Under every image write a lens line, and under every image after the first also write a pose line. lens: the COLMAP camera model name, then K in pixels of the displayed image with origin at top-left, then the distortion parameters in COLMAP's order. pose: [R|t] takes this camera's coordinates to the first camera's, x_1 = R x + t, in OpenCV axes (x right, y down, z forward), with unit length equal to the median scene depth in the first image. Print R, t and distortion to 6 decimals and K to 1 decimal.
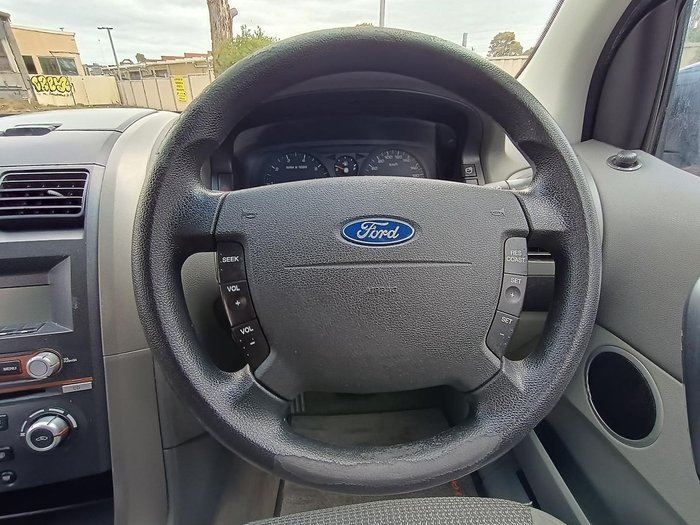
lens RADIAL K [[370.1, 0, 350.0], [0, 370.1, 262.5], [0, 0, 1]] dist [0.007422, 0.002082]
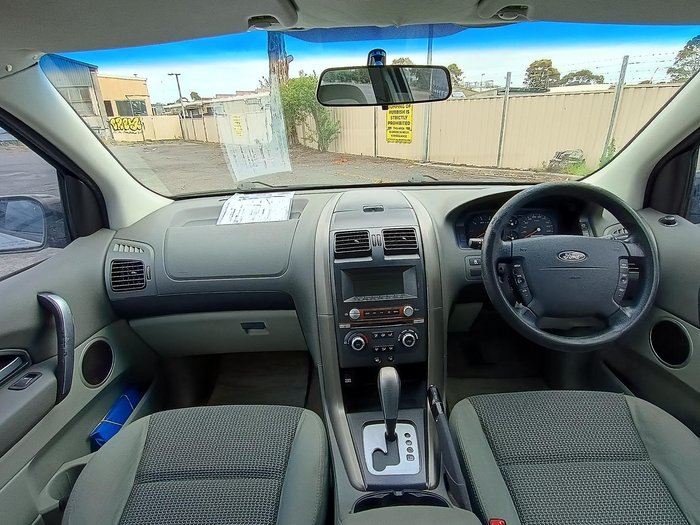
lens RADIAL K [[370.1, 0, 350.0], [0, 370.1, 262.5], [0, 0, 1]] dist [0.007422, 0.002082]
pose [[0.996134, 0.010479, -0.087222, -0.746090], [-0.016180, 0.997760, -0.064914, 0.094968], [0.086346, 0.066074, 0.994072, -1.062475]]
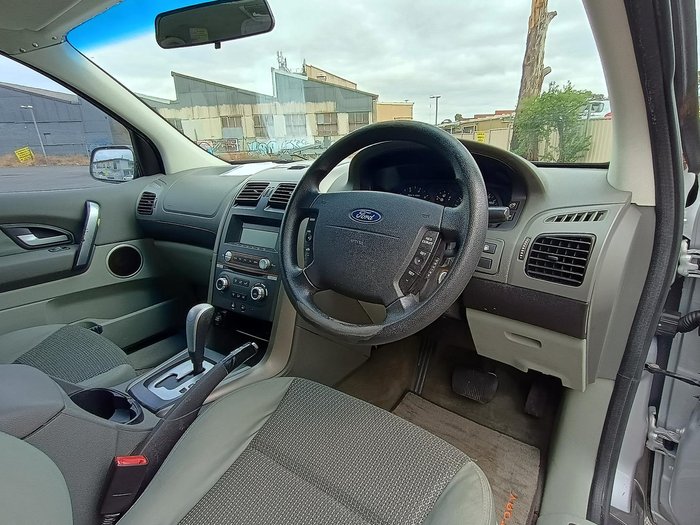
lens RADIAL K [[370.1, 0, 350.0], [0, 370.1, 262.5], [0, 0, 1]] dist [0.007422, 0.002082]
pose [[0.744428, 0.193407, -0.639078, 0.773010], [-0.270757, 0.962345, -0.024151, 0.133936], [0.610342, 0.191014, 0.768763, -0.329599]]
